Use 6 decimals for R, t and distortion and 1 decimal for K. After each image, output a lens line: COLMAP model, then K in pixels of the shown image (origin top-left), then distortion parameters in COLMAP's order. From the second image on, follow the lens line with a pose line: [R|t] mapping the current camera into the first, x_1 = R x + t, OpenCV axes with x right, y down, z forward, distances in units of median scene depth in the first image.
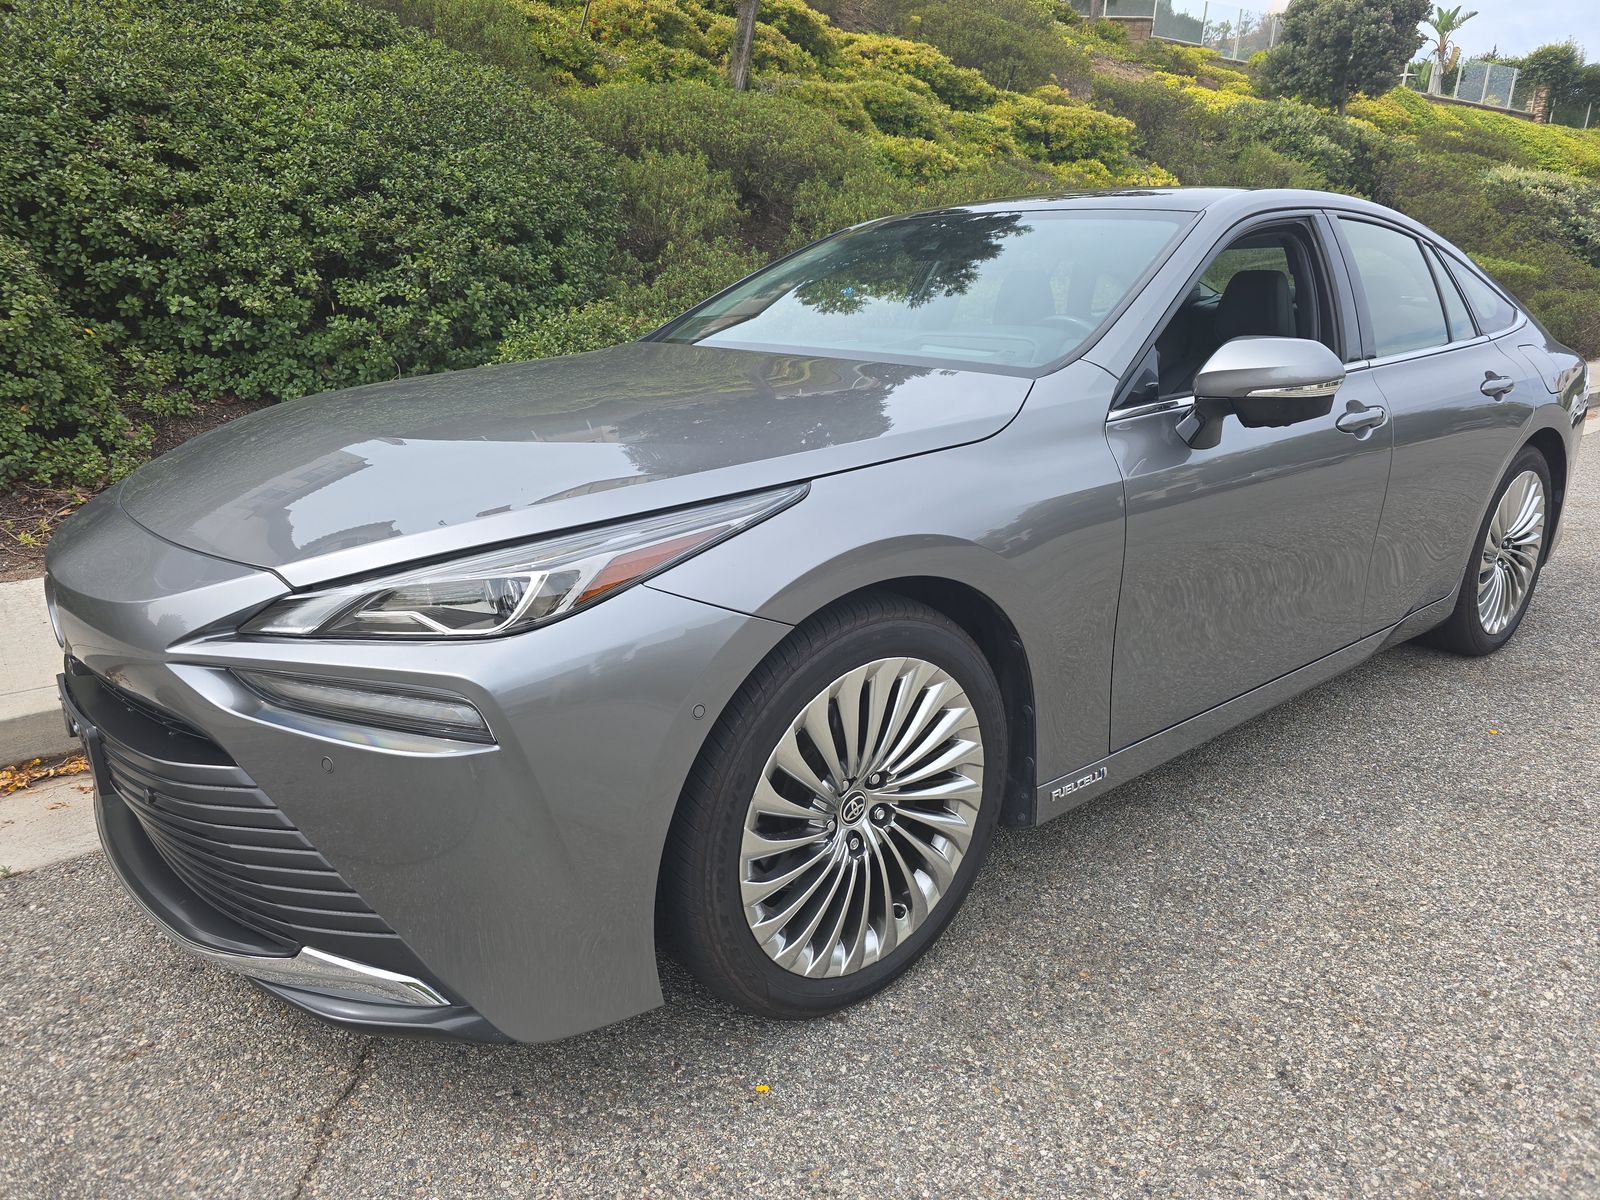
lens RADIAL K [[1091.7, 0, 800.0], [0, 1091.7, 600.0], [0, 0, 1]] dist [0.029103, -0.031451]
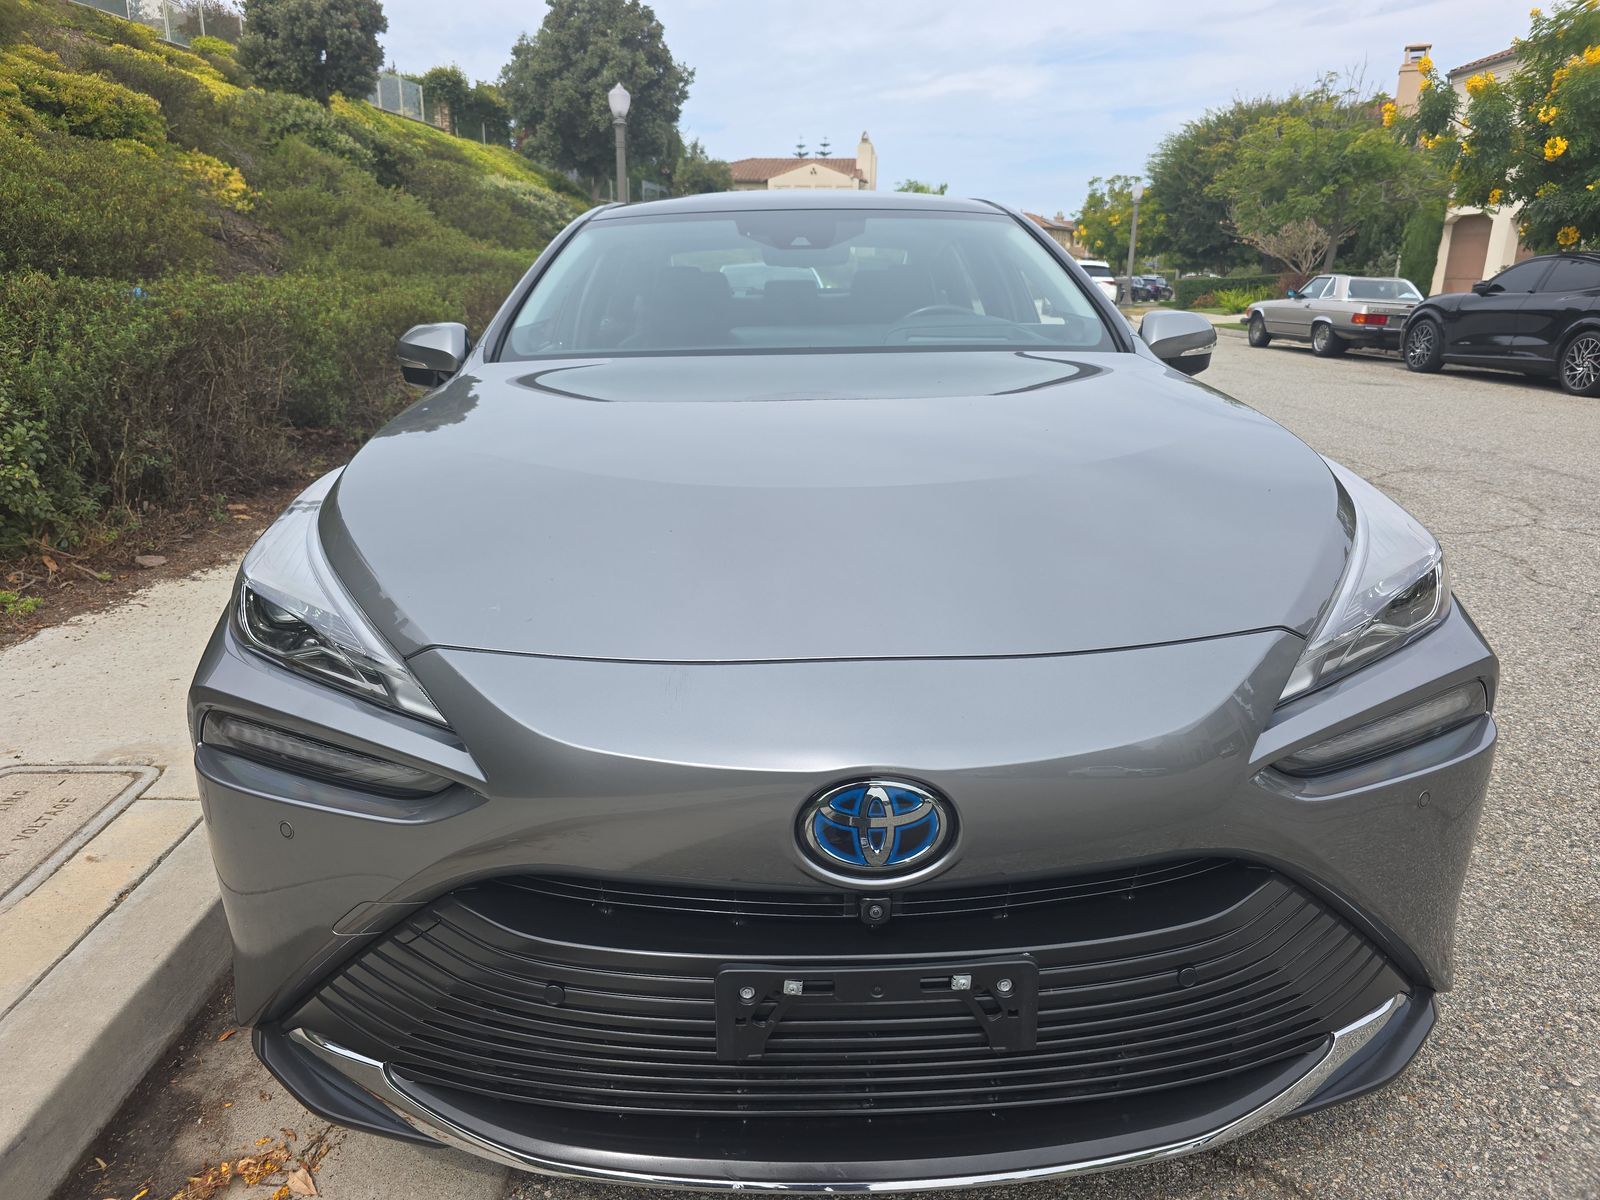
lens RADIAL K [[1091.7, 0, 800.0], [0, 1091.7, 600.0], [0, 0, 1]] dist [0.029103, -0.031451]
pose [[0.611471, -0.235753, 0.755330, -0.122078], [0.234161, 0.965741, 0.111863, -0.020487], [-0.755825, 0.108468, 0.645726, 0.067583]]
